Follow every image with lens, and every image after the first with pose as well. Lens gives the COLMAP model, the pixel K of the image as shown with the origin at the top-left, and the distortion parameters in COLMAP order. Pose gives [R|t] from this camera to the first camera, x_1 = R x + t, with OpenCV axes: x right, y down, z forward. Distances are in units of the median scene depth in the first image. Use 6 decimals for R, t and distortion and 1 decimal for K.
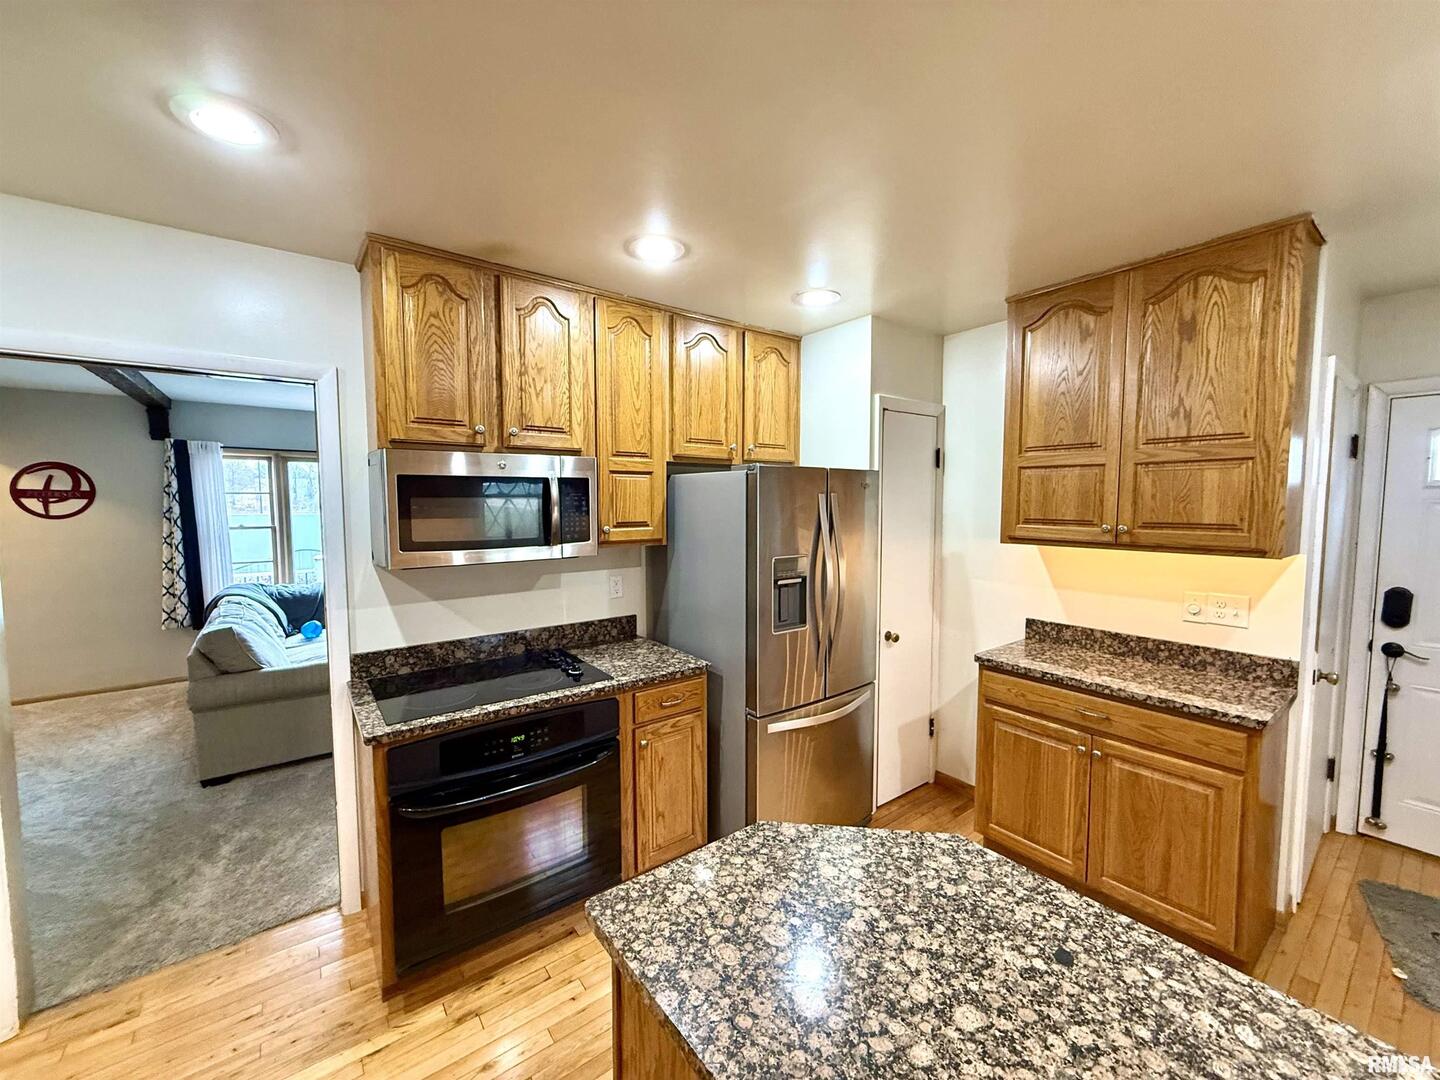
lens RADIAL K [[572.1, 0, 715.9], [0, 572.1, 539.9], [0, 0, 1]] dist [-0.000558, -0.000099]
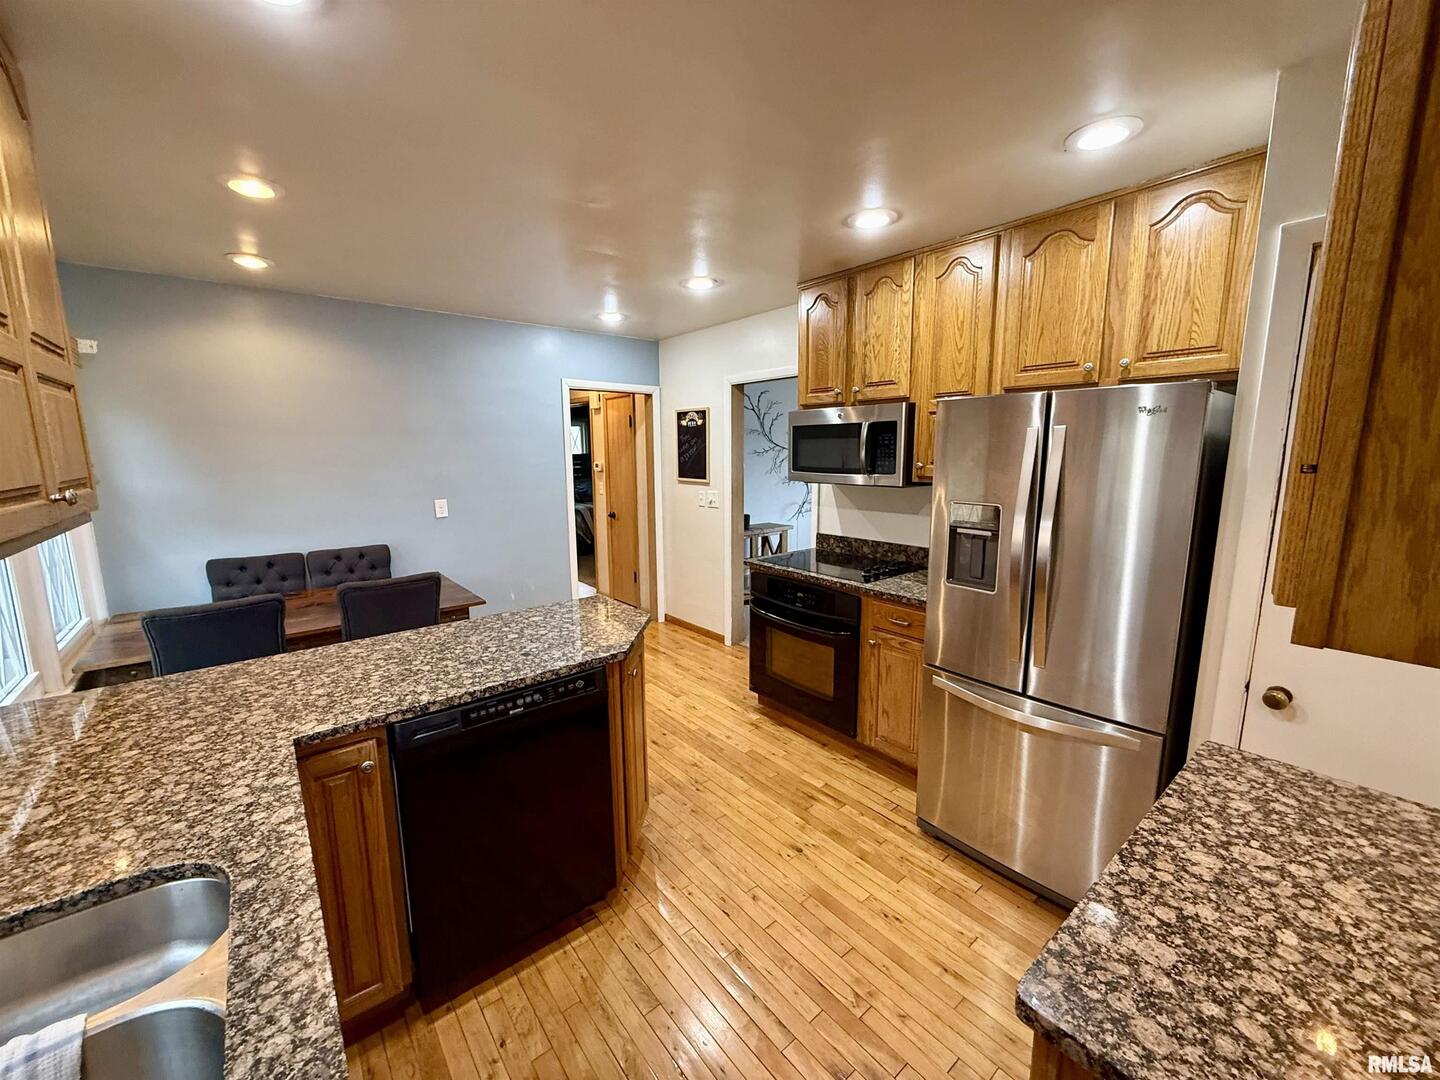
lens RADIAL K [[572.1, 0, 715.9], [0, 572.1, 539.9], [0, 0, 1]] dist [-0.000558, -0.000099]
pose [[0.040922, 0.161961, -0.985948, 1.126016], [-0.062733, 0.985244, 0.159242, -0.033753], [0.997191, 0.055335, 0.050478, 0.661495]]
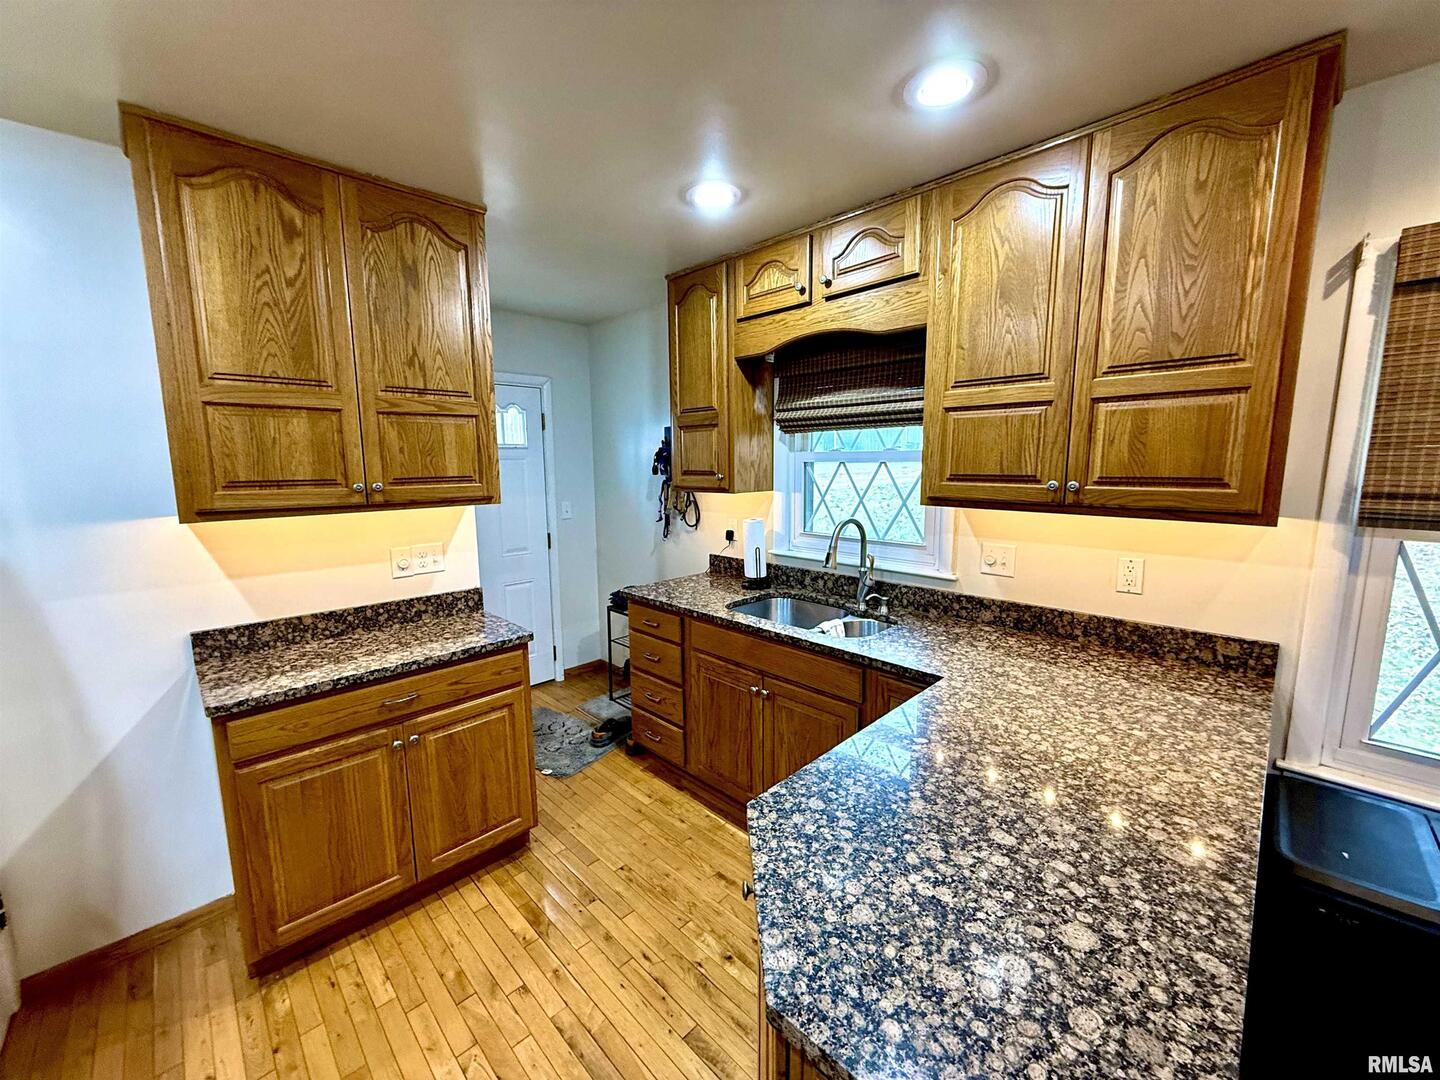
lens RADIAL K [[572.1, 0, 715.9], [0, 572.1, 539.9], [0, 0, 1]] dist [-0.000558, -0.000099]
pose [[-0.130969, -0.135192, 0.982125, -0.245371], [0.078665, 0.986118, 0.146231, -0.028194], [-0.988261, 0.096410, -0.118516, 0.642883]]
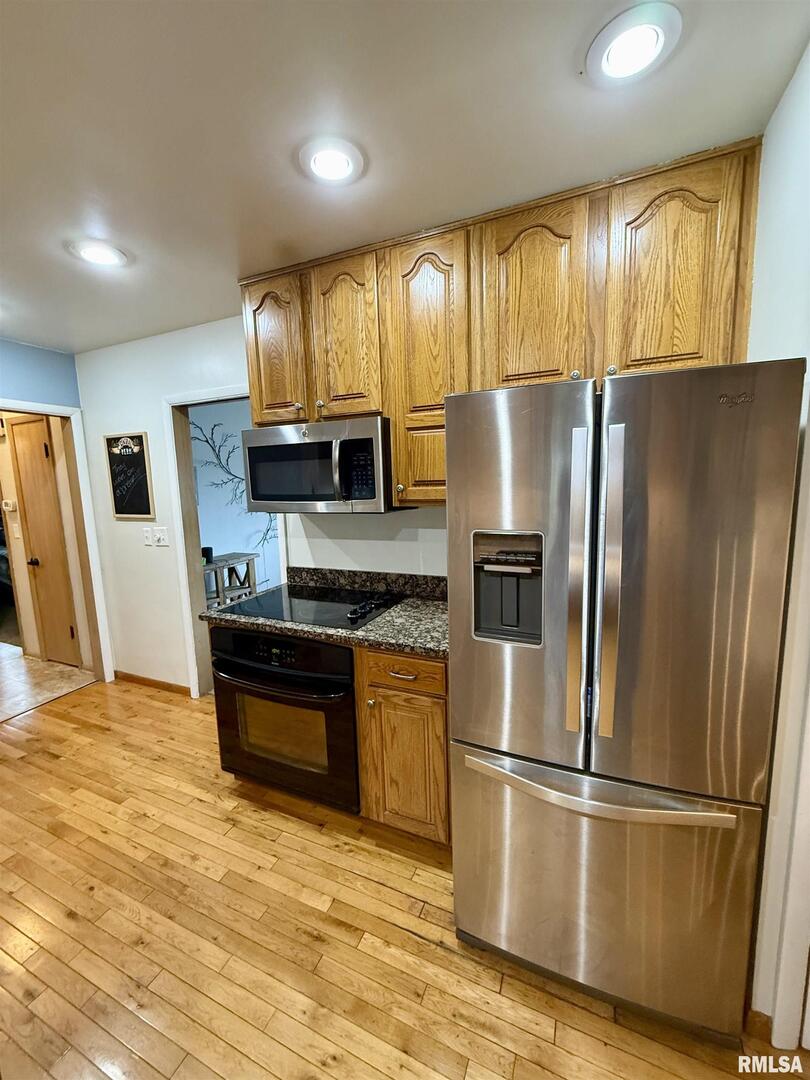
lens RADIAL K [[429.1, 0, 405.0], [0, 429.1, 537.1], [0, 0, 1]] dist [-0.000558, -0.000099]
pose [[0.487683, 0.107167, -0.866418, 0.576317], [-0.033621, 0.994006, 0.104024, -0.013130], [0.872373, -0.021601, 0.488363, 0.765479]]
